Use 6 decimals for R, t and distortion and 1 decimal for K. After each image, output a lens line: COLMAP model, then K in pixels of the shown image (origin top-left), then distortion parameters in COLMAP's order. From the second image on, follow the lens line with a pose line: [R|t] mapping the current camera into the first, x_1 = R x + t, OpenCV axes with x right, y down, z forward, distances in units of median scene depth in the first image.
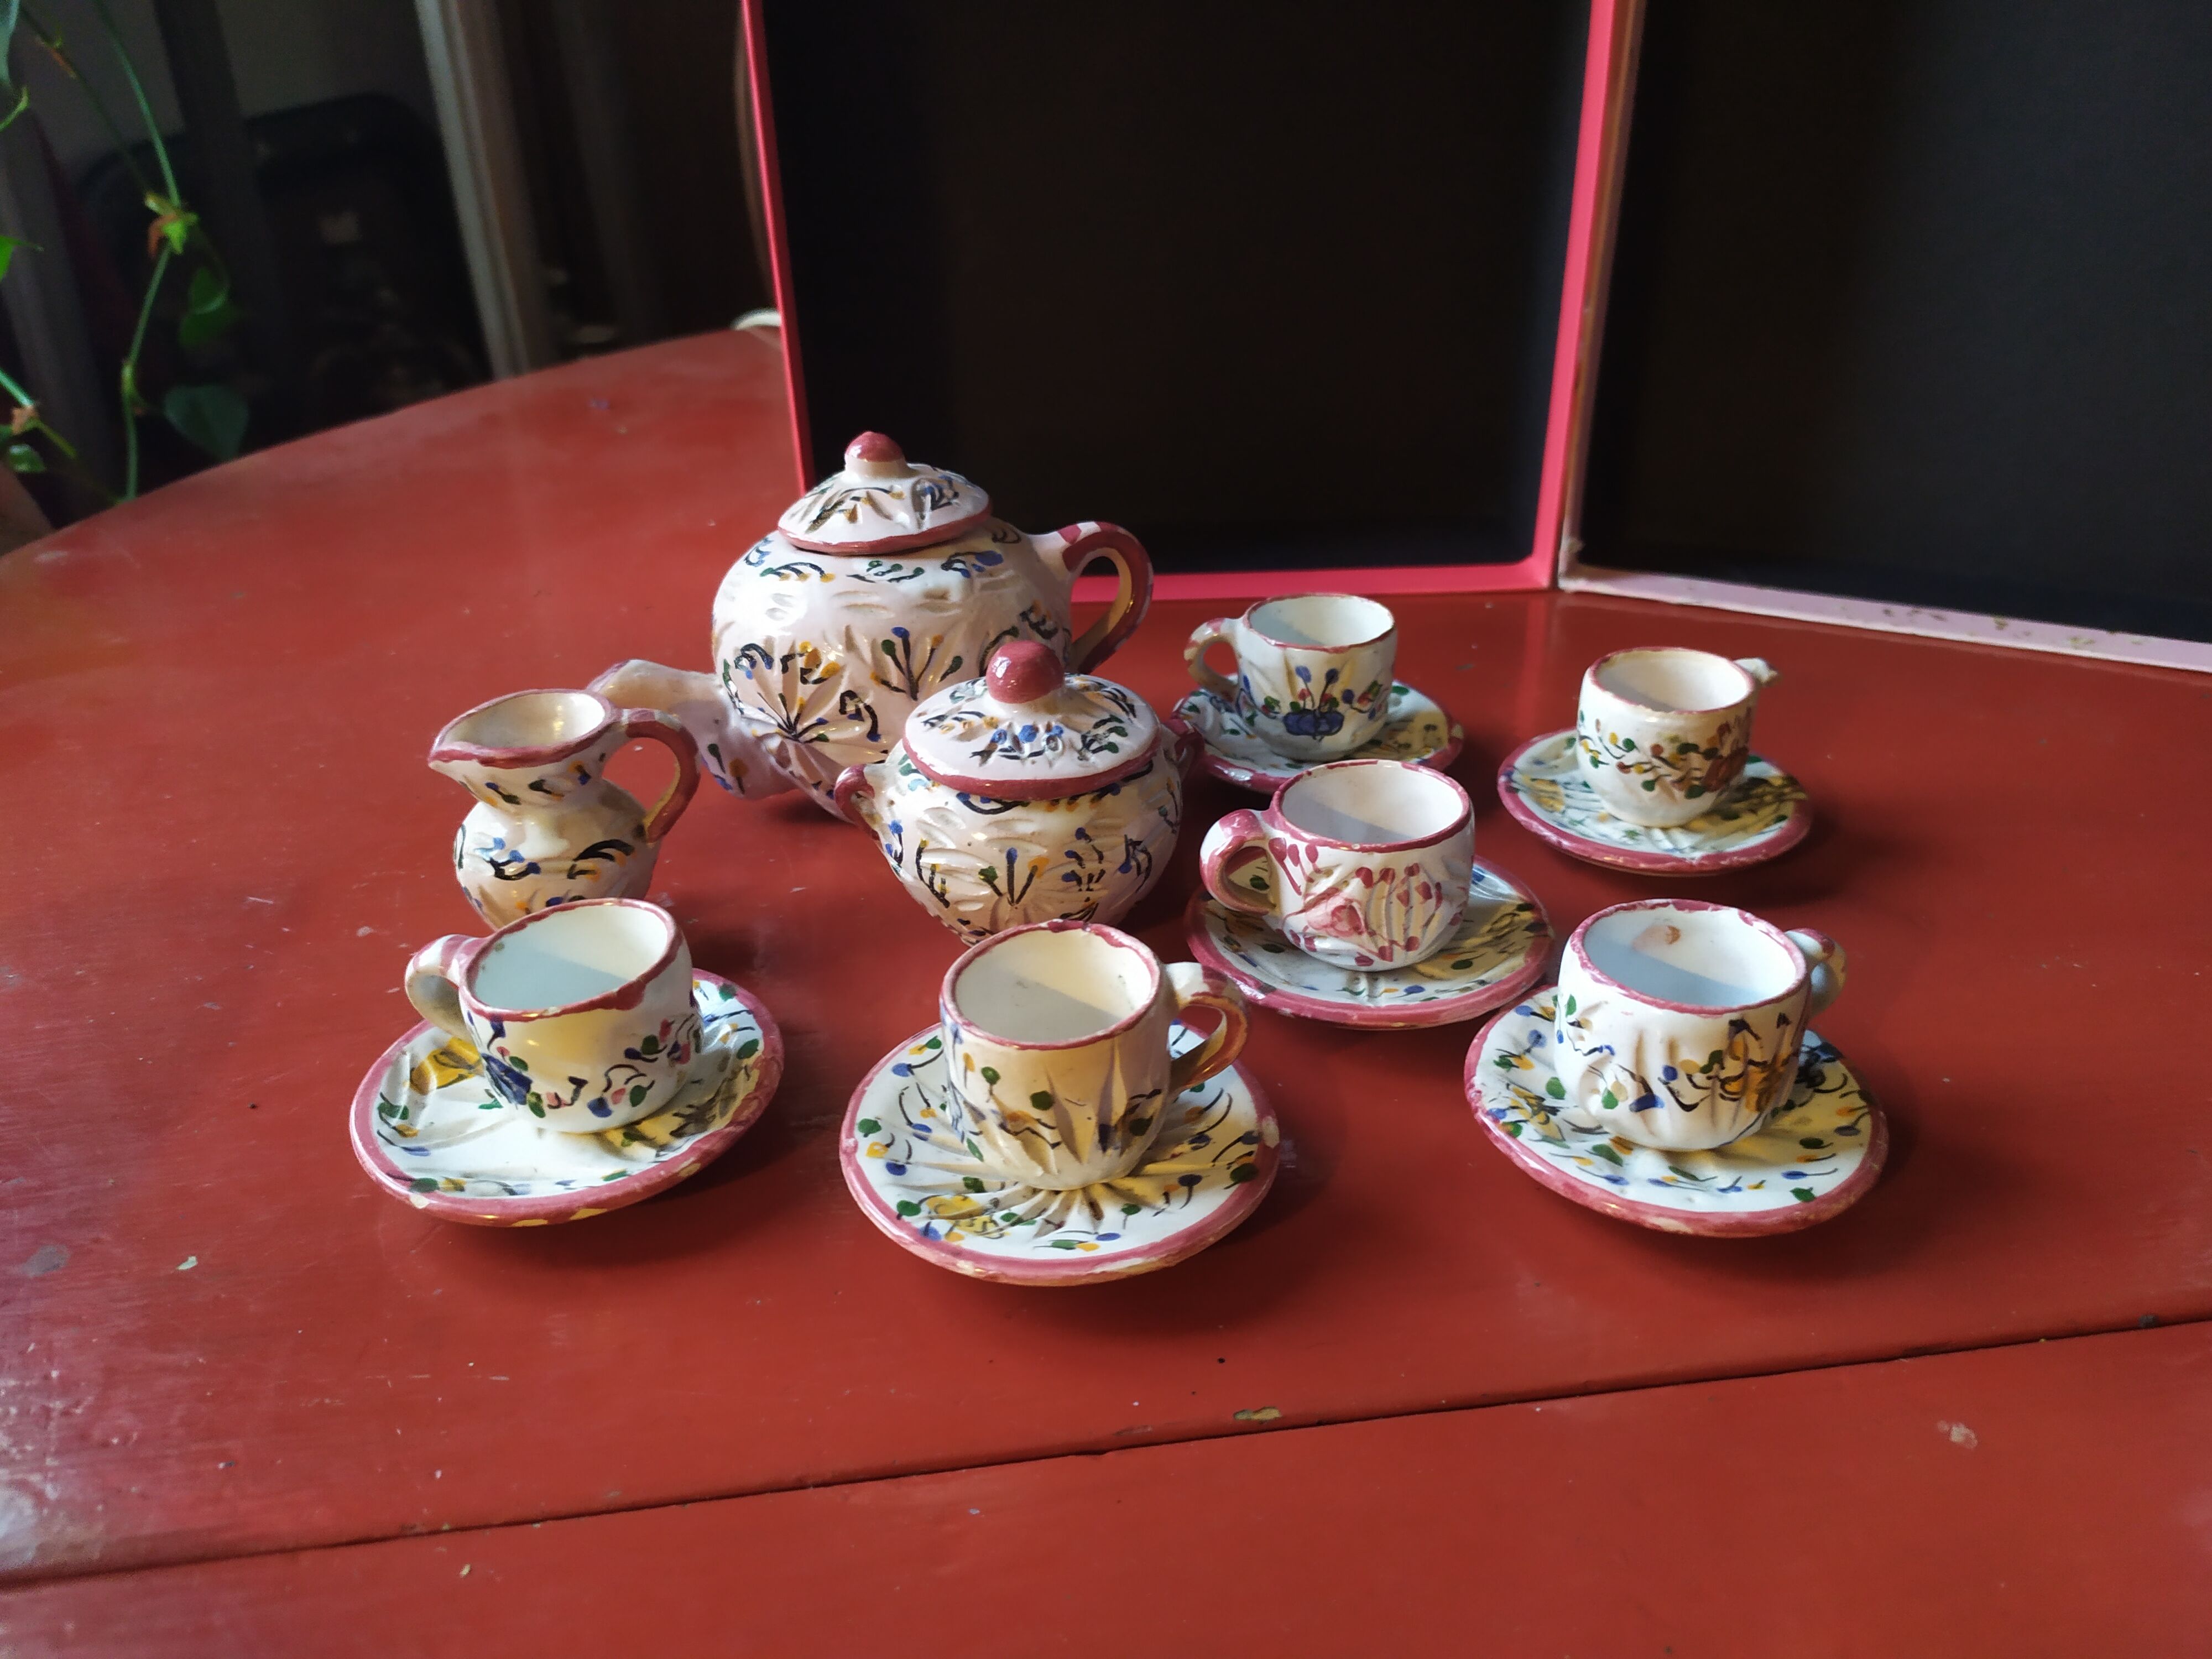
lens RADIAL K [[1610.6, 0, 1106.0], [0, 1610.6, 829.5], [0, 0, 1]] dist [-0.003763, -0.009030]
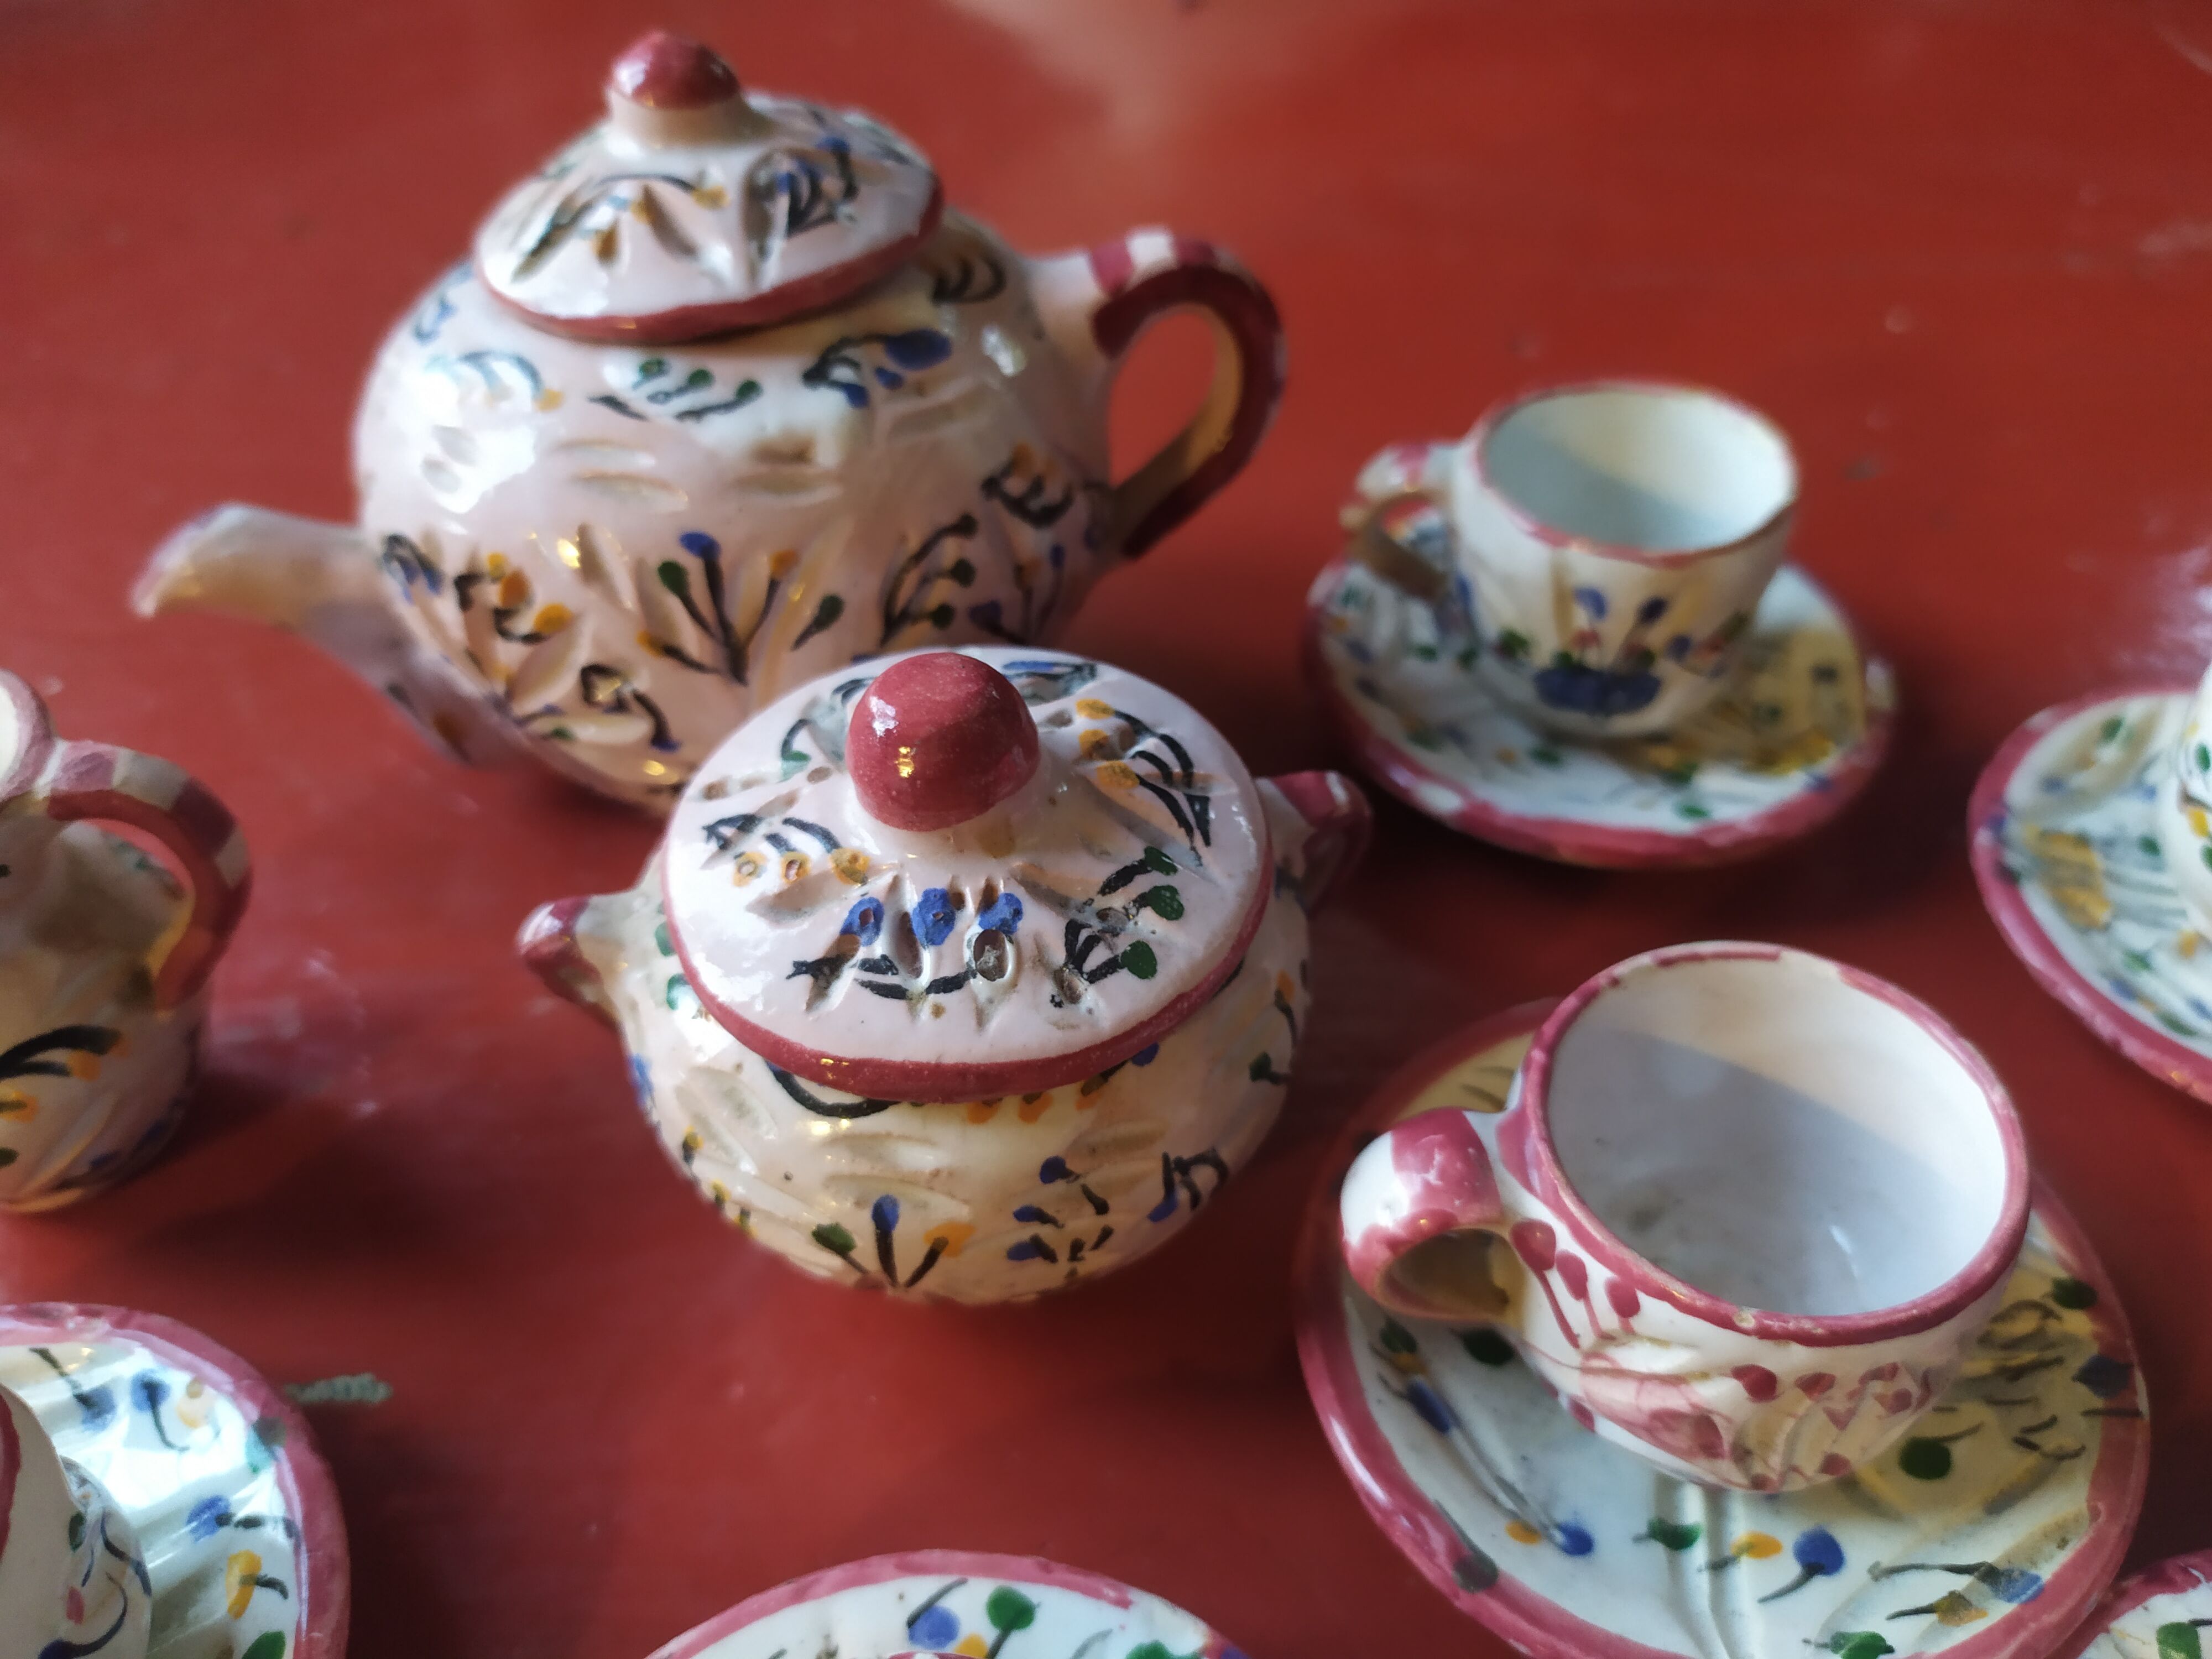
lens RADIAL K [[1715.9, 0, 1110.9], [0, 1715.9, 820.4], [0, 0, 1]] dist [-0.002872, -0.076462]
pose [[0.996279, 0.055972, -0.065542, 0.022472], [-0.036623, 0.963290, 0.265953, -0.197539], [0.078022, -0.262563, 0.961755, 0.592186]]
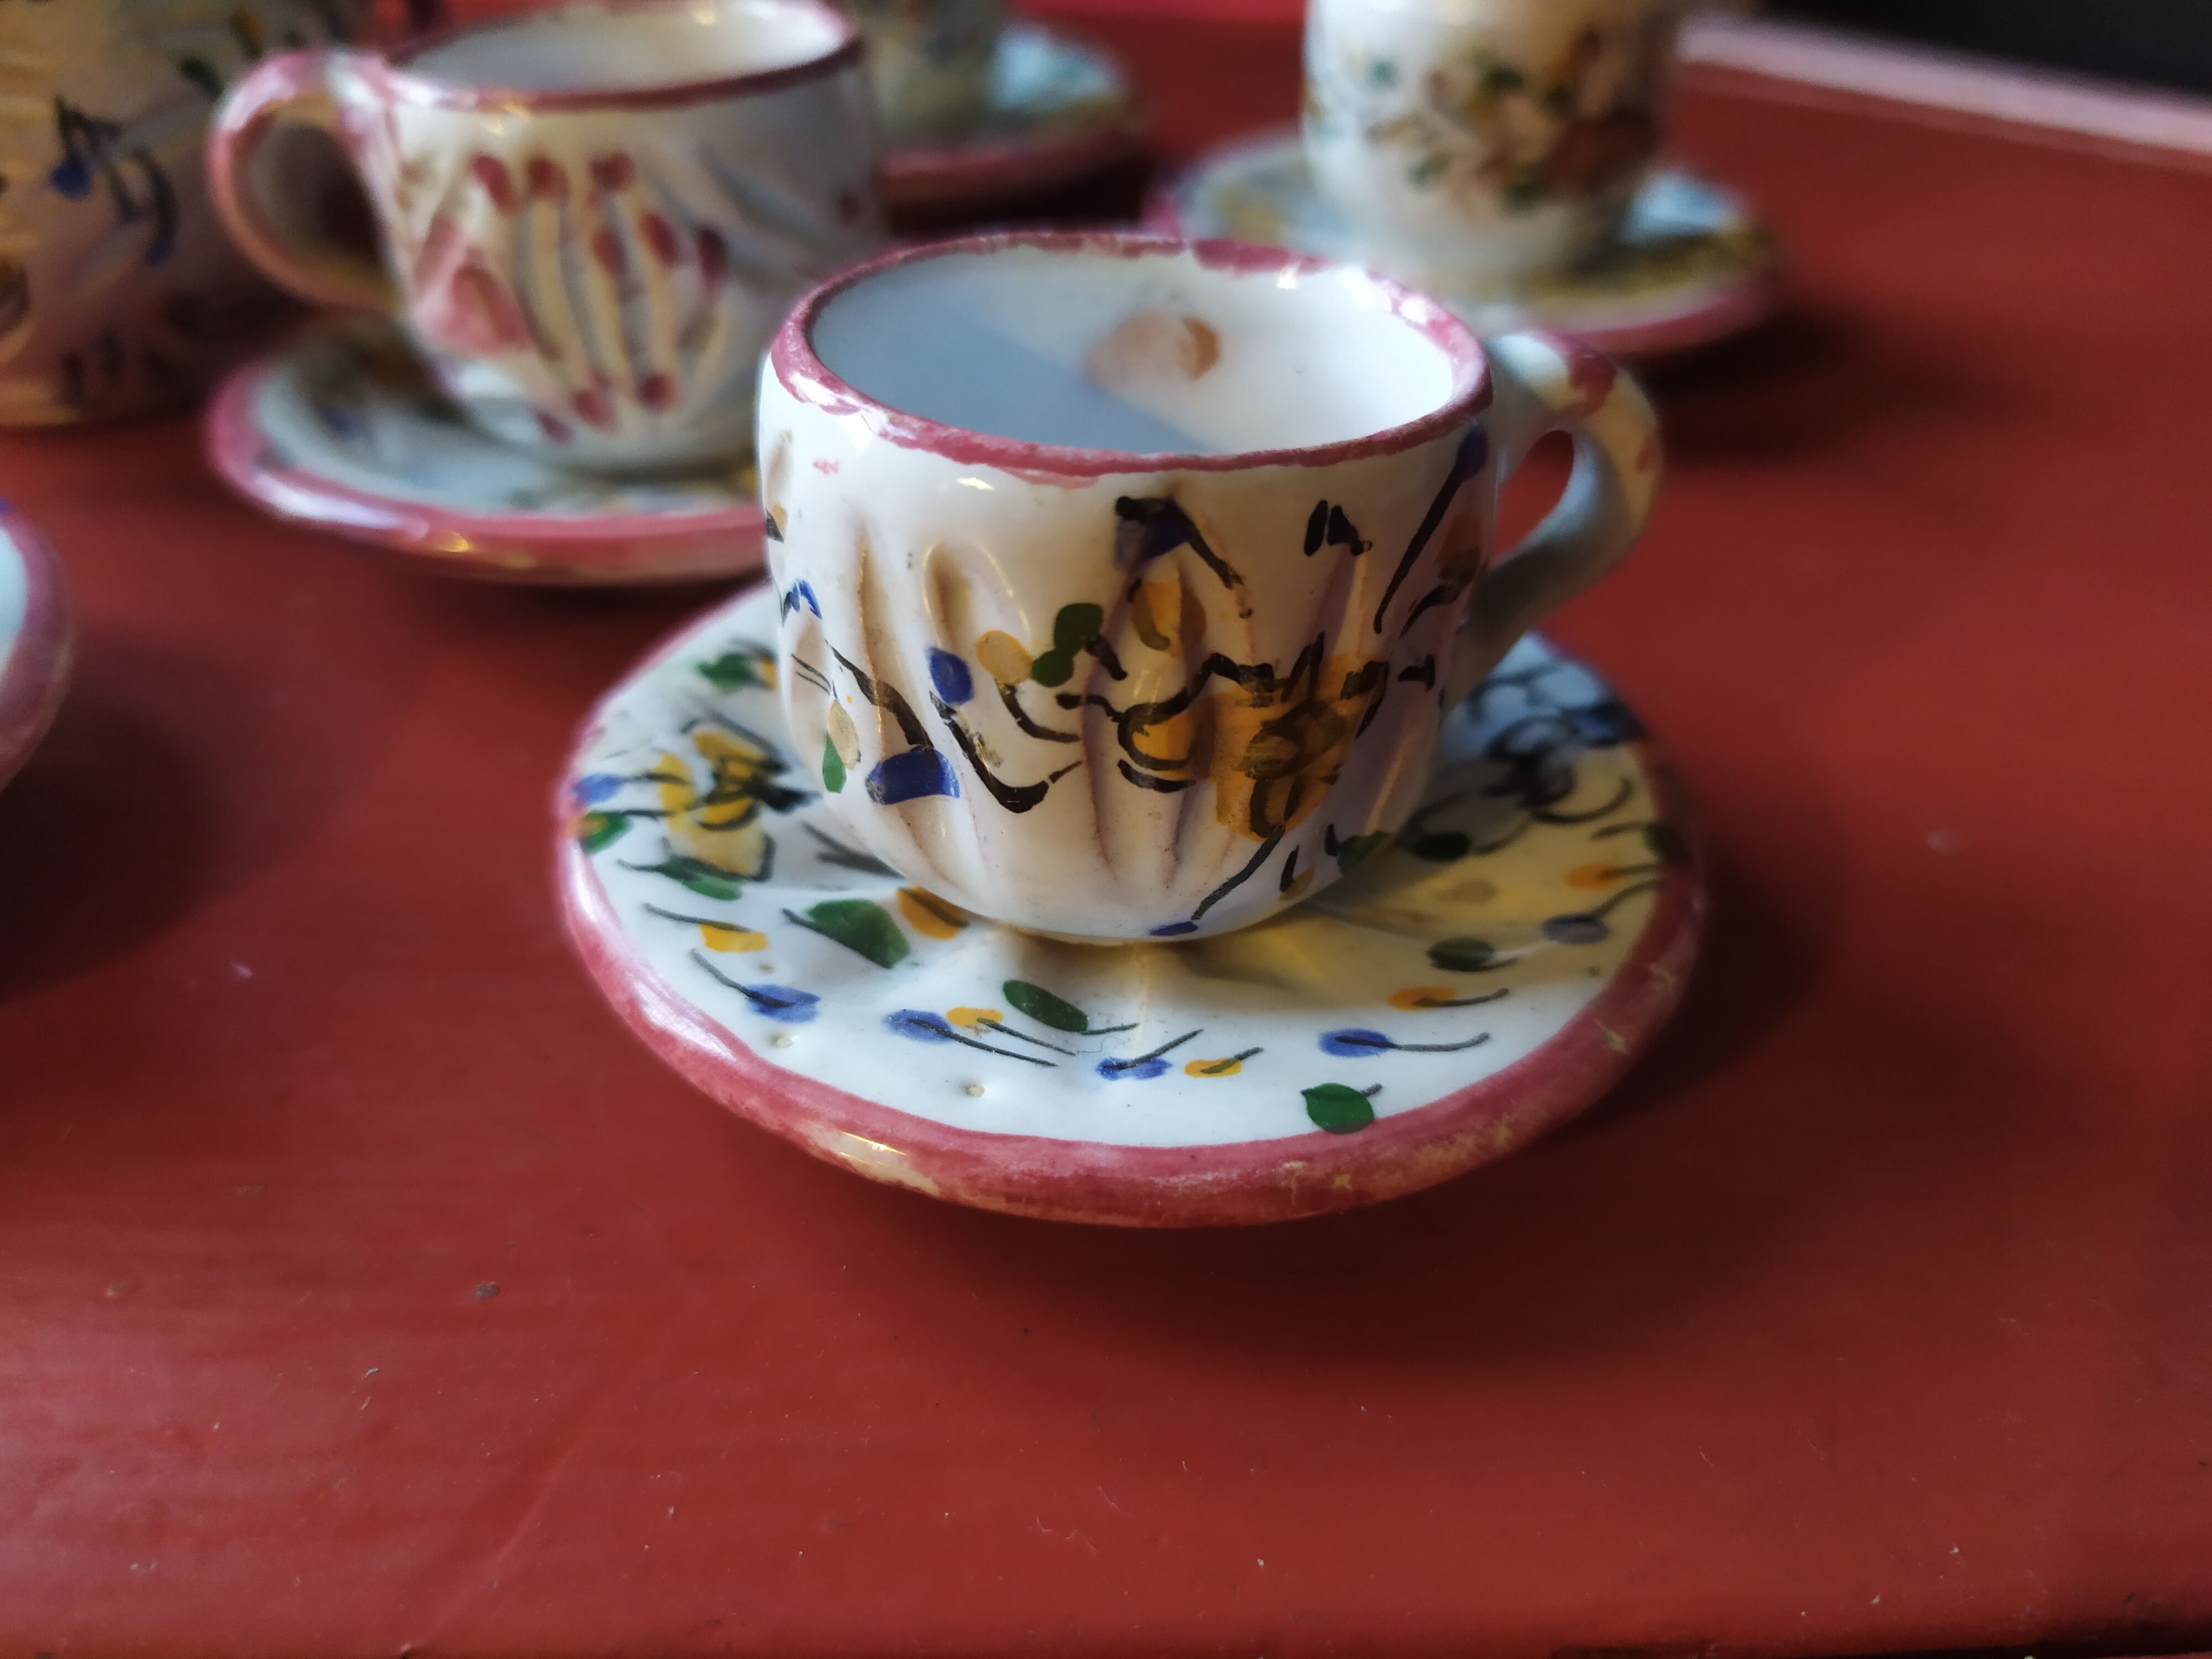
lens RADIAL K [[1753.5, 0, 1106.0], [0, 1753.5, 829.5], [0, 0, 1]] dist [-0.058486, 0.002817]
pose [[0.994615, 0.094347, -0.042880, 0.323406], [-0.087554, 0.986356, 0.139411, 0.106903], [0.055448, -0.134906, 0.989306, 0.546271]]
